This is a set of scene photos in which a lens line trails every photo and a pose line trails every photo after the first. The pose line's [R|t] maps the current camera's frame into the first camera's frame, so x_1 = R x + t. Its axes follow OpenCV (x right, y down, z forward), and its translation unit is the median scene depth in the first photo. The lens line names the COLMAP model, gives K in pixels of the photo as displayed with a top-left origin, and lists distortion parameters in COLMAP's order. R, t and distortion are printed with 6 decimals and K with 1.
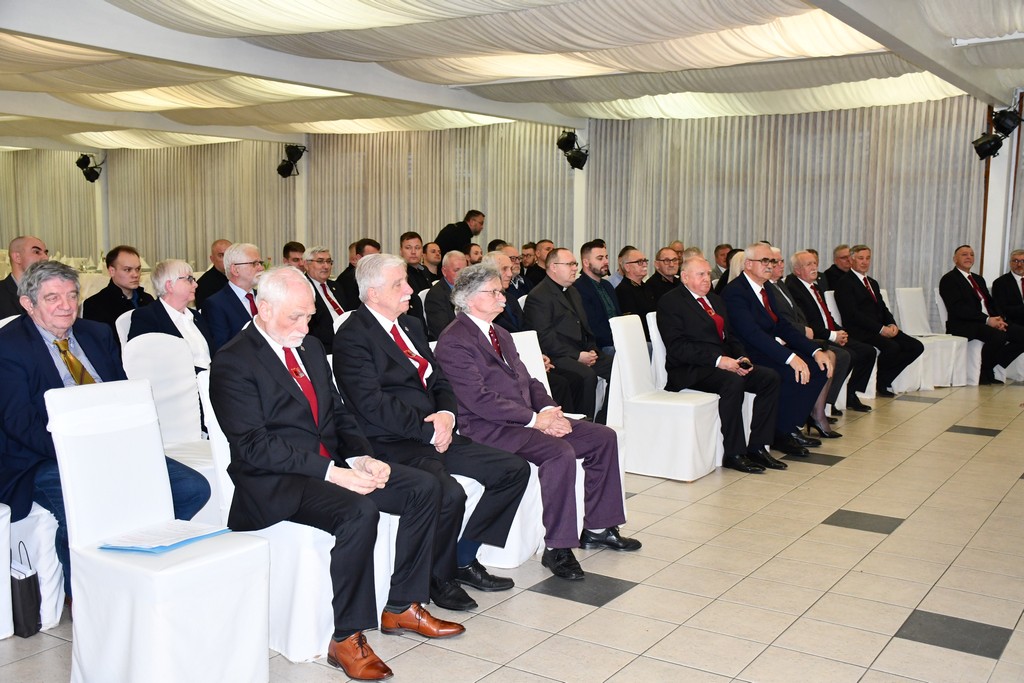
lens RADIAL K [[1062.7, 0, 512.0], [0, 1062.7, 341.5], [0, 0, 1]] dist [0.142612, -0.004840]
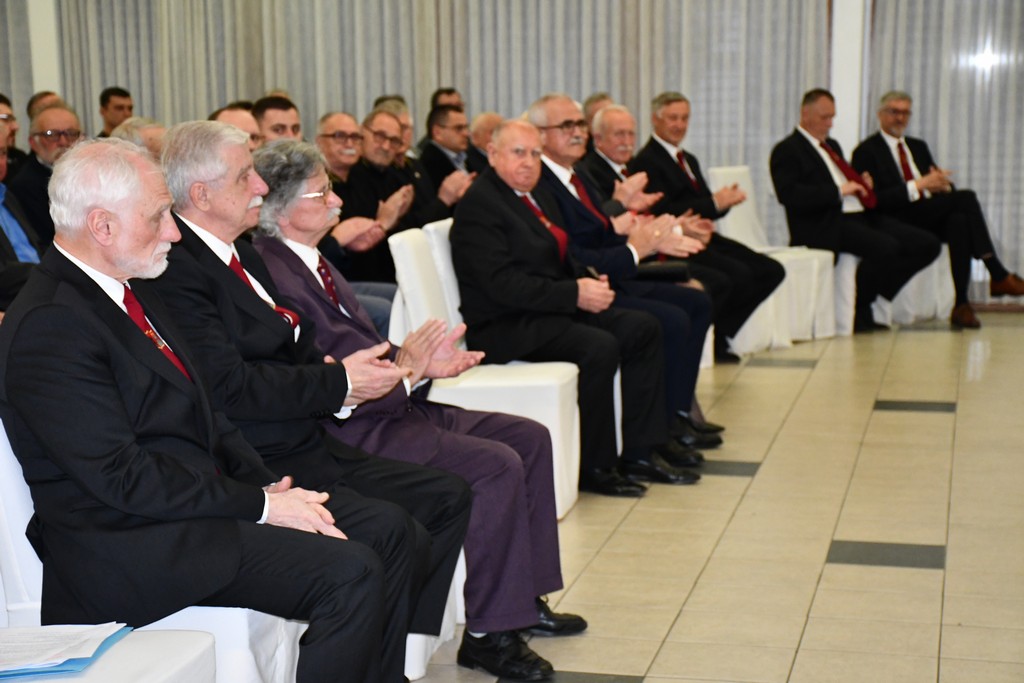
lens RADIAL K [[2202.4, 0, 512.0], [0, 2202.4, 341.5], [0, 0, 1]] dist [0.581637, 0.097502]
pose [[0.944341, -0.062838, 0.322910, -0.115878], [0.057332, 0.998002, 0.026545, 0.002918], [-0.323933, -0.006554, 0.946057, -0.041320]]
